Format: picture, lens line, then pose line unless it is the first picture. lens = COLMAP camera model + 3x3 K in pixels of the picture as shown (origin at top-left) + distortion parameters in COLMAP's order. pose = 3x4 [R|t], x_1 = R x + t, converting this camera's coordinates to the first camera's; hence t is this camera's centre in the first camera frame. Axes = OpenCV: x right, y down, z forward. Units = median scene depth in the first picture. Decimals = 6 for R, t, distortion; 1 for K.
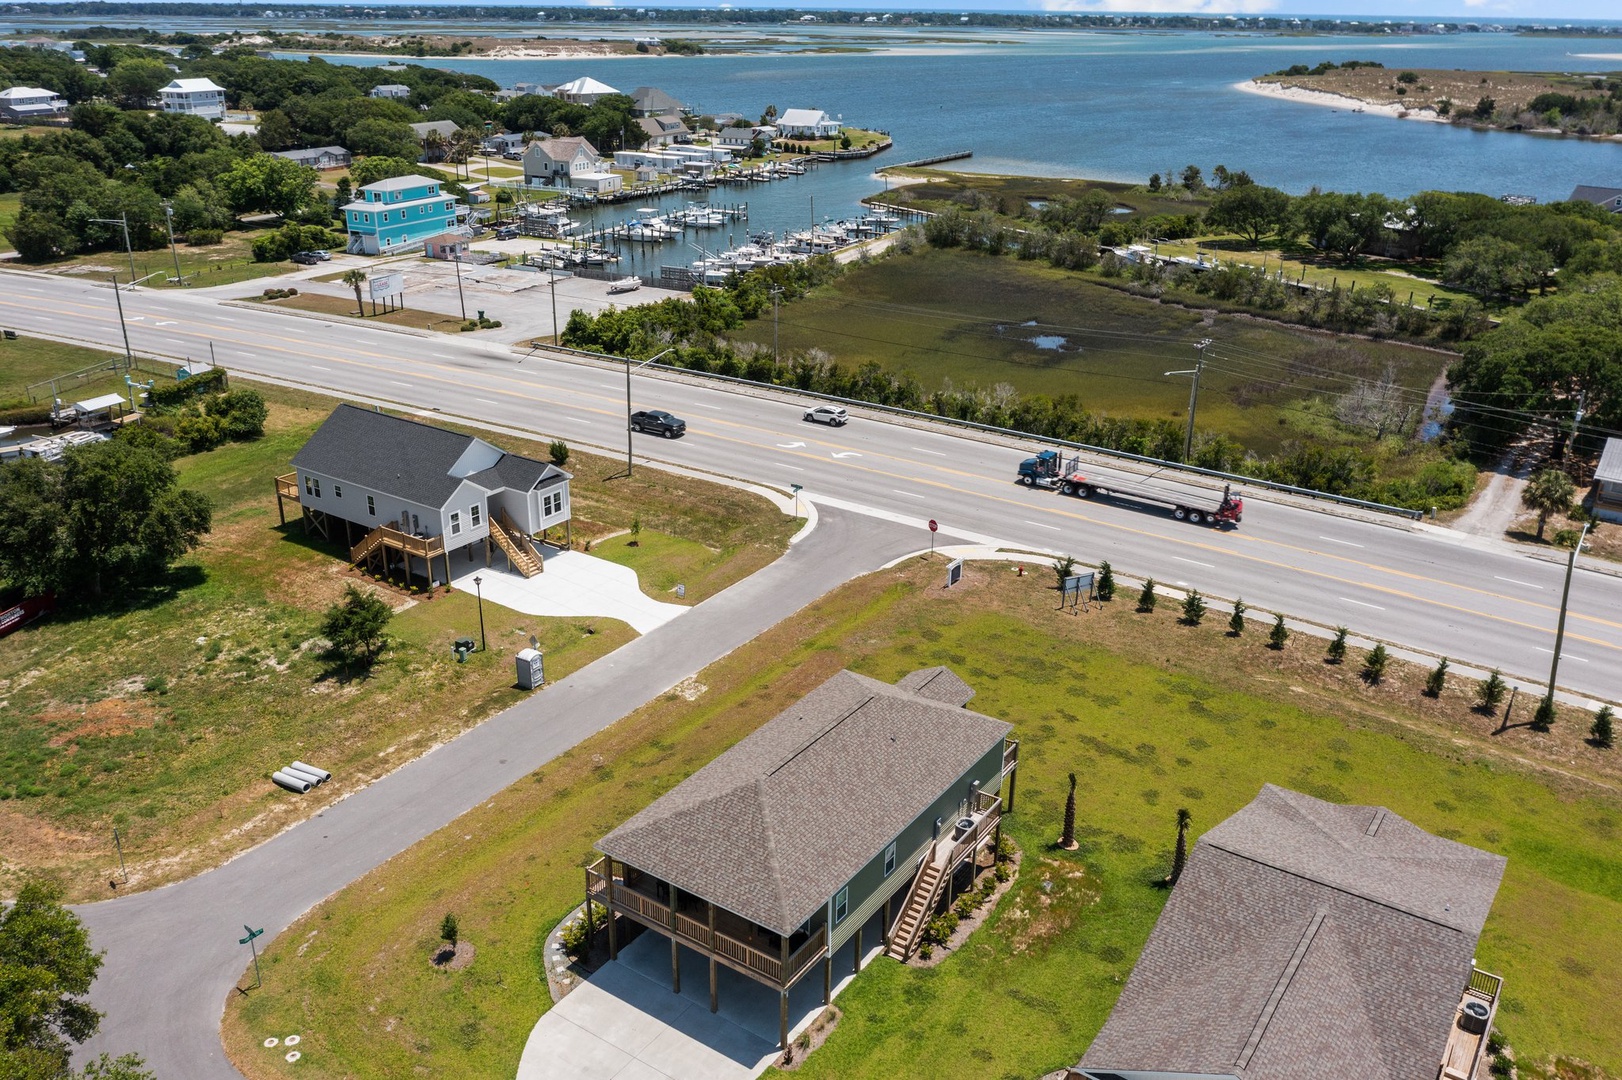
lens RADIAL K [[1315.7, 0, 799.0], [0, 1315.7, 540.2], [0, 0, 1]] dist [-0.017951, 0.003491]
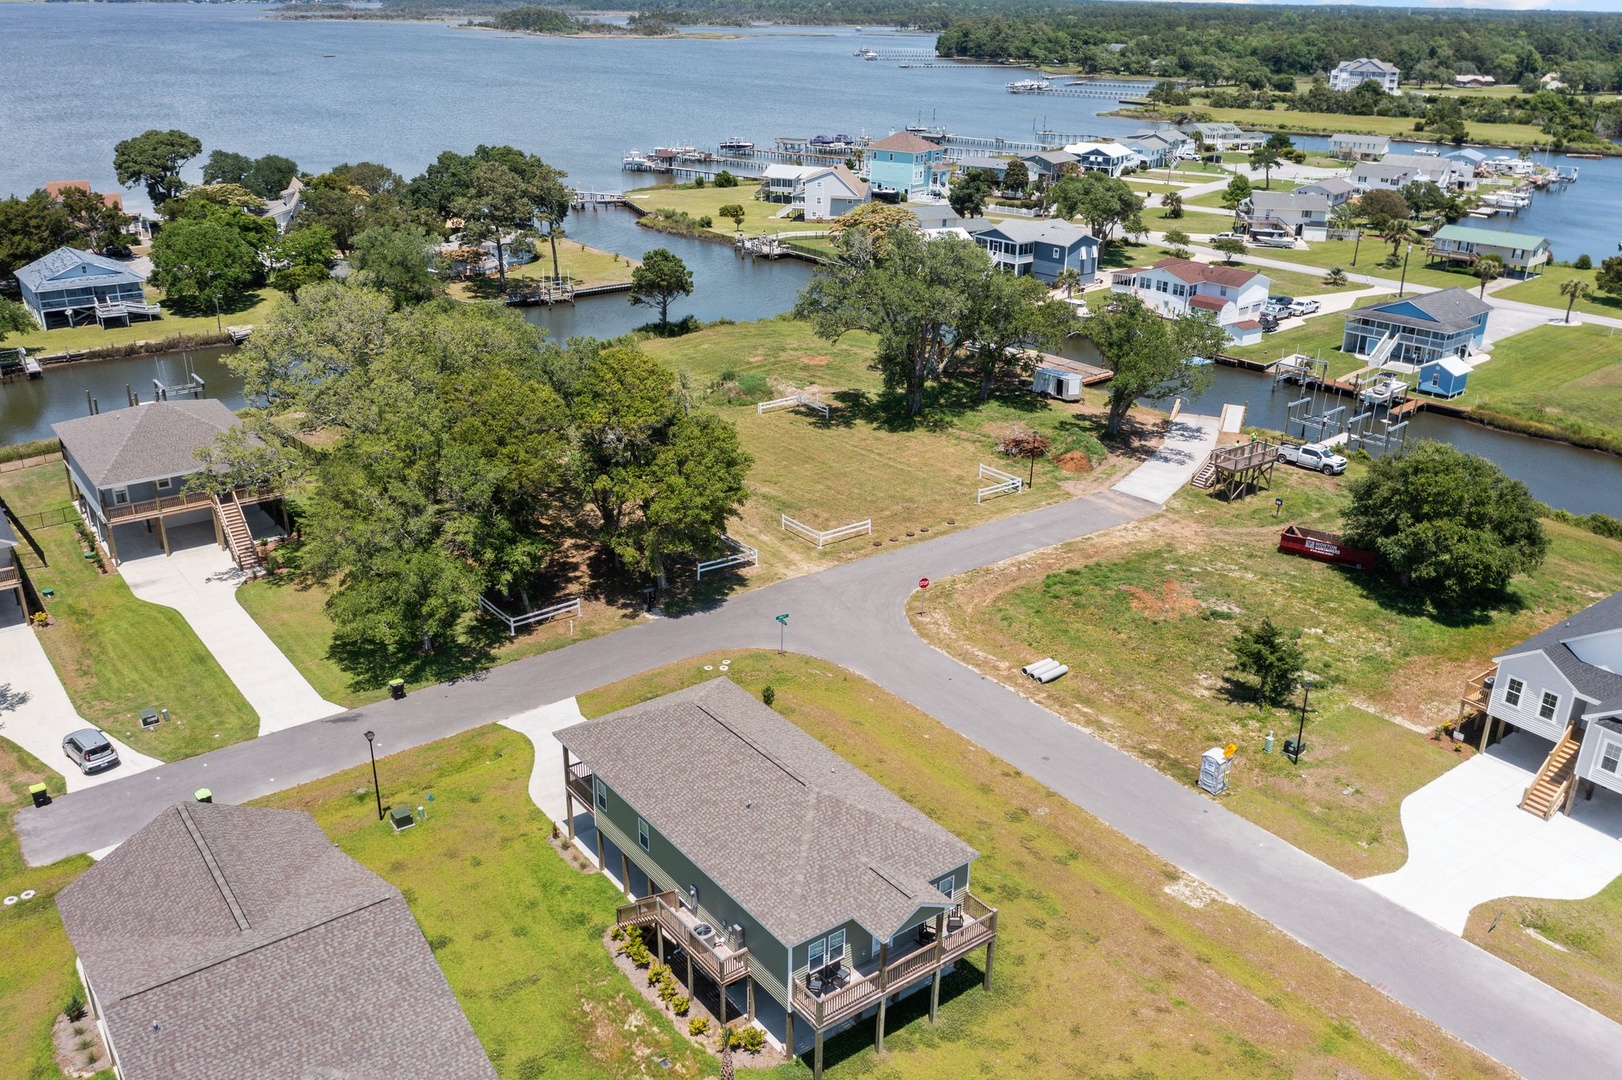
lens RADIAL K [[1315.7, 0, 805.5], [0, 1315.7, 574.6], [0, 0, 1]] dist [-0.017951, 0.003491]
pose [[-0.315107, 0.370836, -0.873607, 0.519275], [-0.374389, 0.797279, 0.473476, -0.276967], [0.872090, 0.476264, -0.112391, 0.686801]]
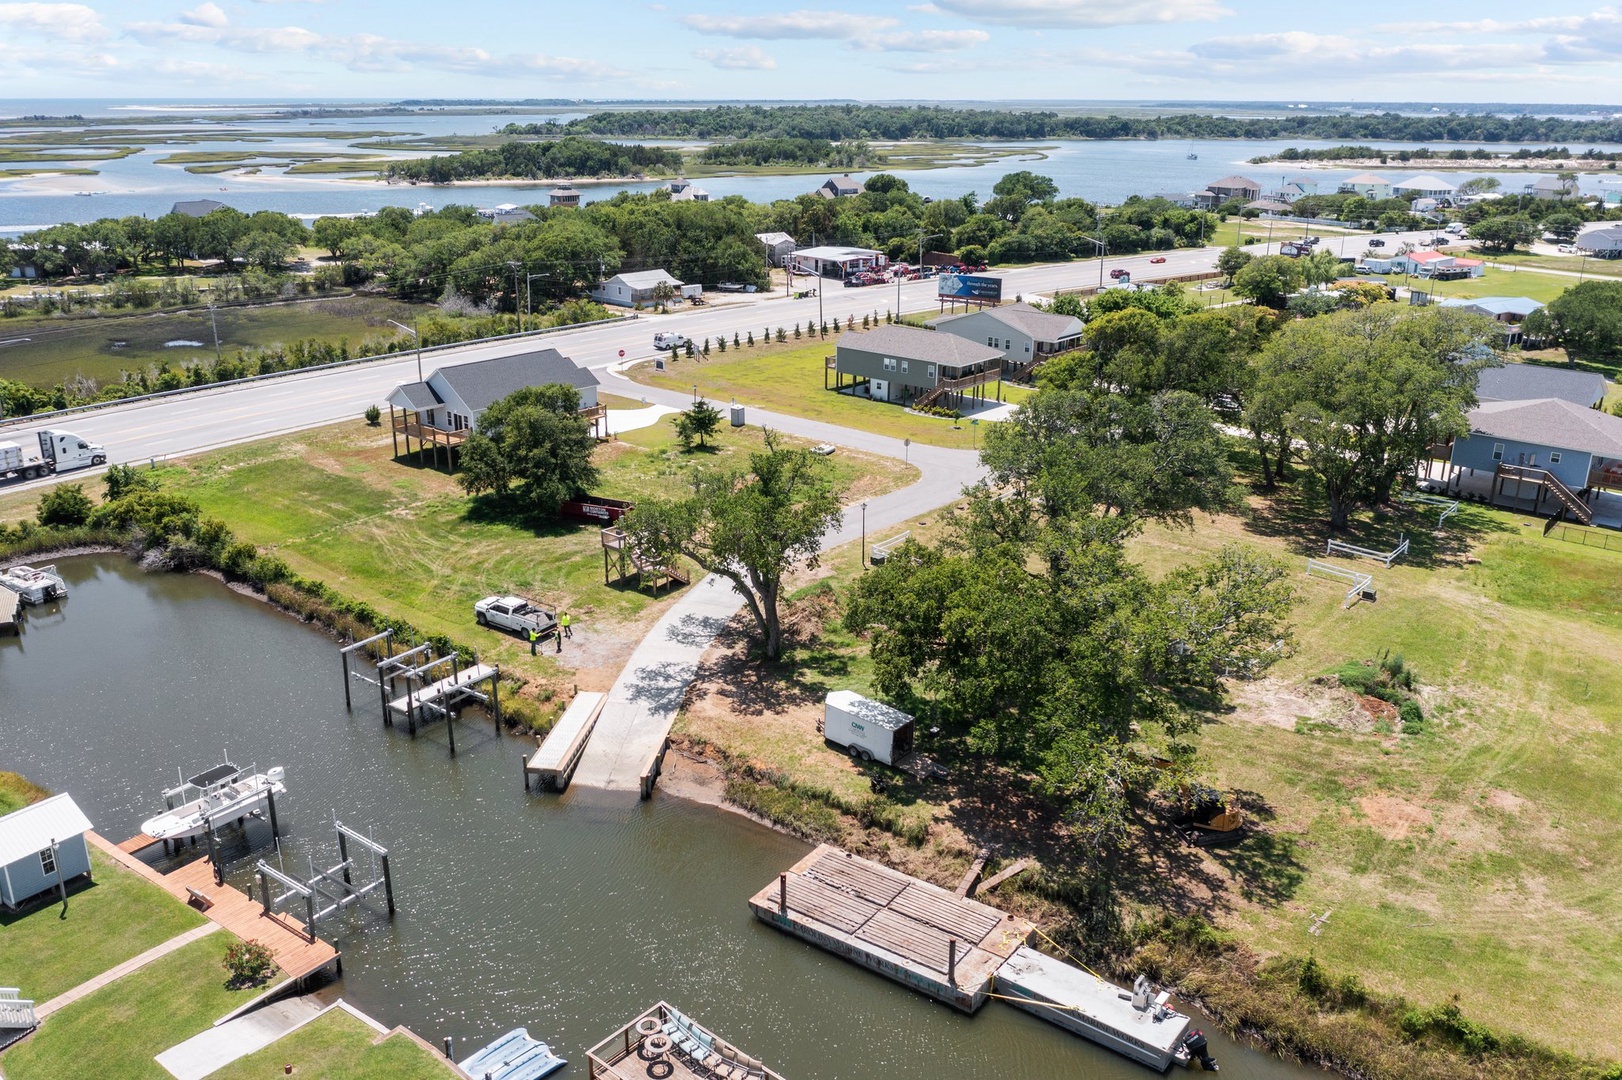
lens RADIAL K [[1281.3, 0, 778.5], [0, 1281.3, 560.0], [0, 0, 1]] dist [-0.021945, 0.009981]
pose [[0.125978, -0.347664, 0.929118, -1.709090], [0.371487, 0.884966, 0.280773, -0.184310], [-0.919852, 0.309784, 0.240639, 0.488532]]
